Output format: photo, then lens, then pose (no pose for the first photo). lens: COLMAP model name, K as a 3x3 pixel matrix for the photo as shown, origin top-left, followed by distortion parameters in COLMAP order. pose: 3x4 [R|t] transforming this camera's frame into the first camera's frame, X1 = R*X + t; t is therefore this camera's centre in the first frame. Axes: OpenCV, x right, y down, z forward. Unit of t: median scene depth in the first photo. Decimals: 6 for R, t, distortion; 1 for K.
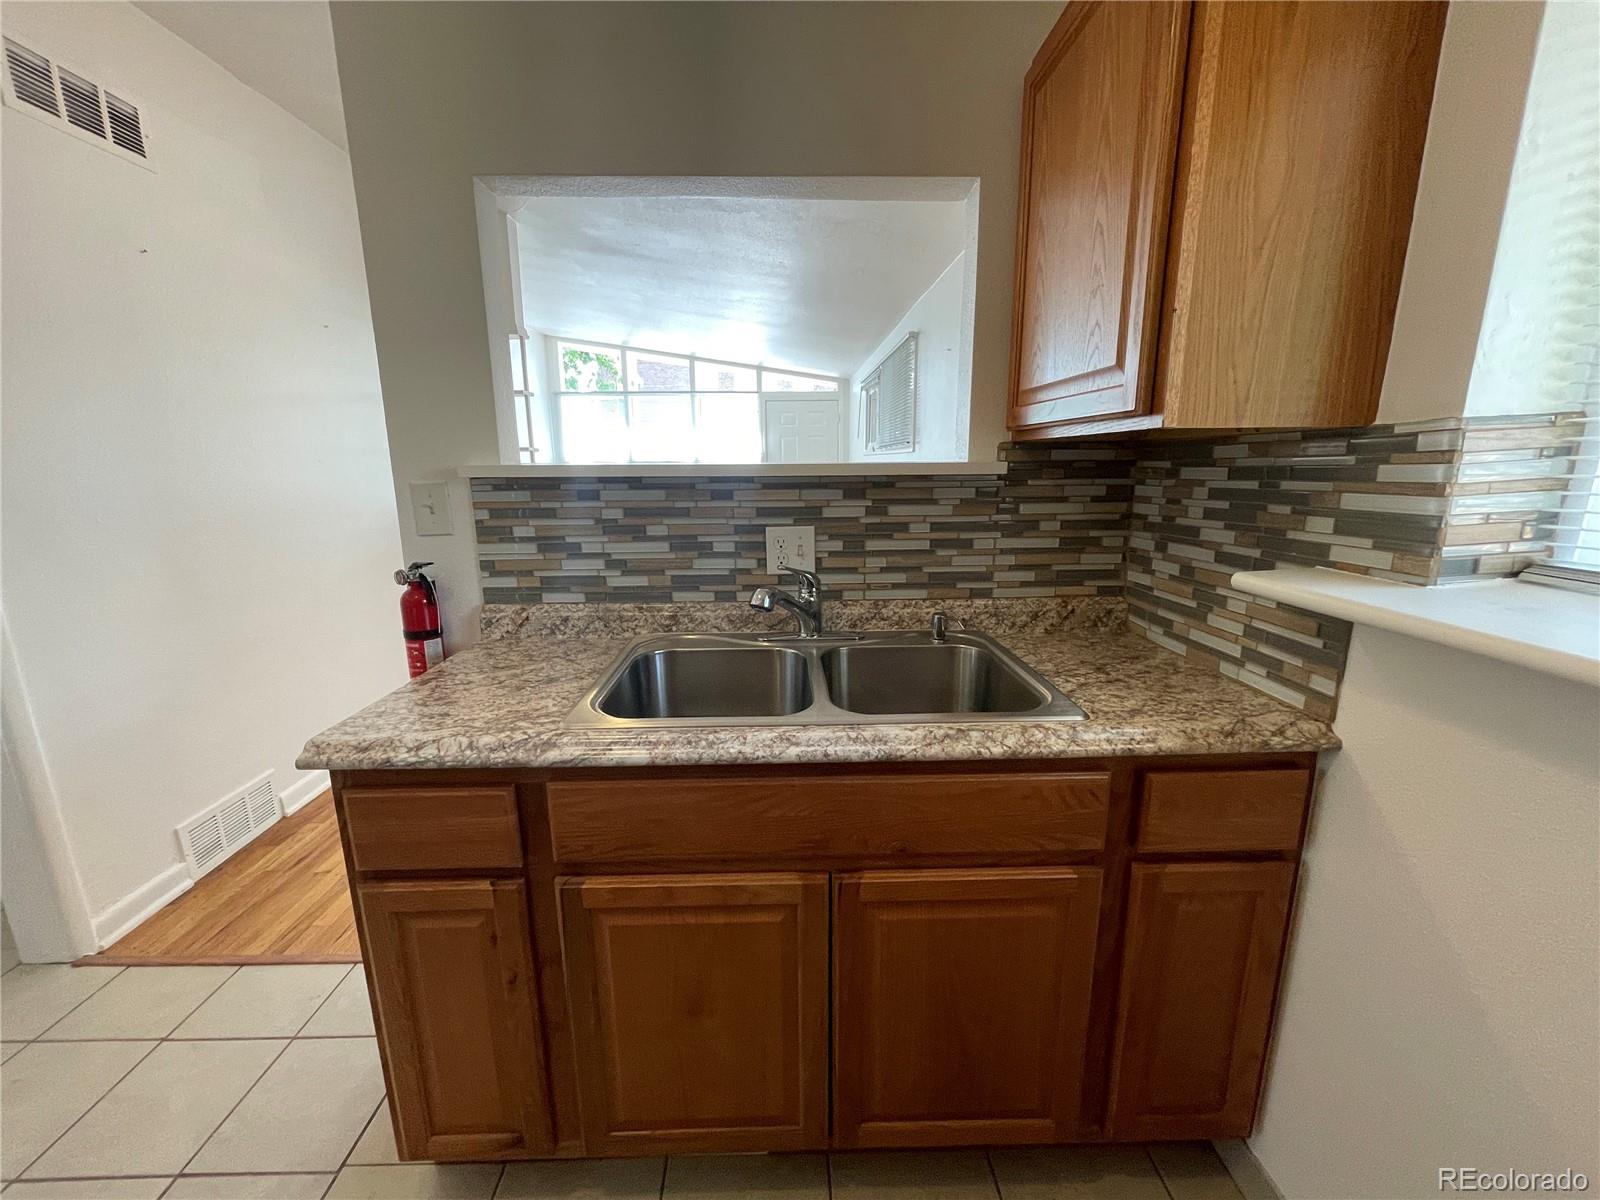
lens RADIAL K [[641.0, 0, 799.0], [0, 641.0, 601.2], [0, 0, 1]] dist [-0.005090, 0.001232]
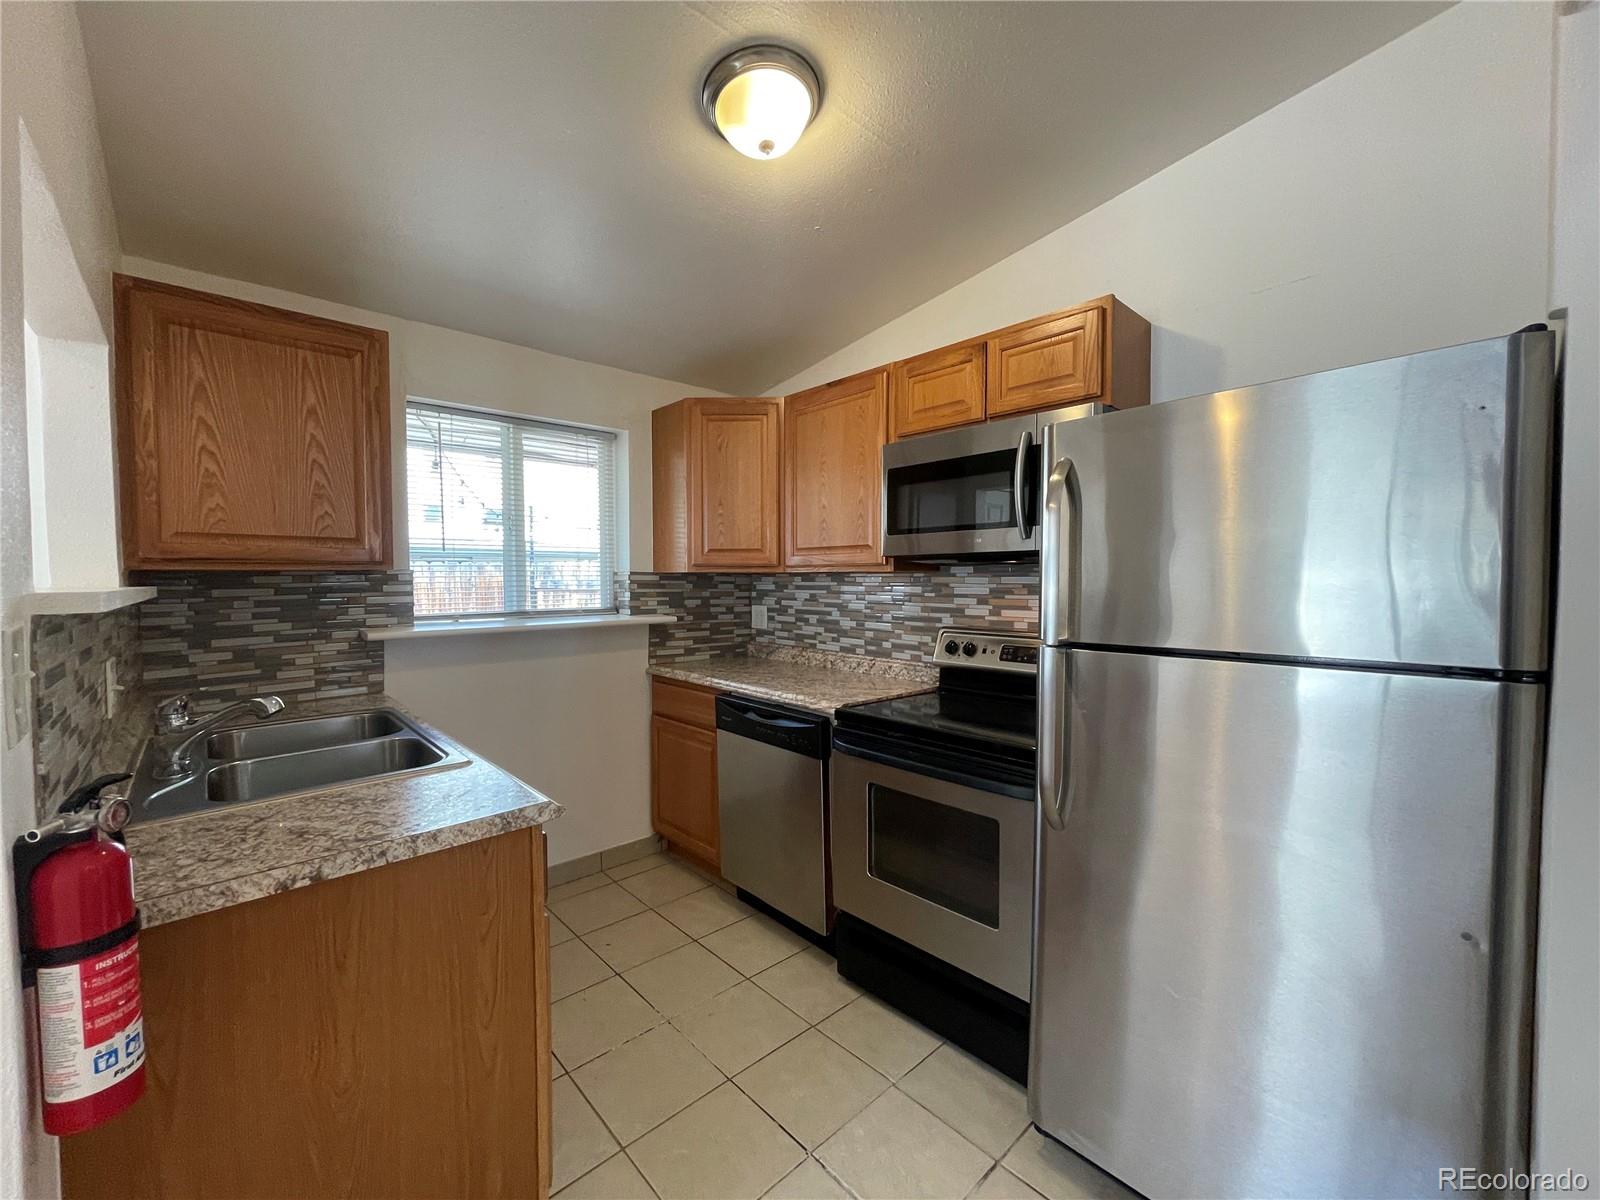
lens RADIAL K [[641.0, 0, 800.1], [0, 641.0, 598.2], [0, 0, 1]] dist [-0.005090, 0.001232]
pose [[-0.660096, -0.016056, 0.751010, -1.674065], [0.167574, 0.971430, 0.168057, -0.243804], [-0.732252, 0.236784, -0.638546, 1.103877]]
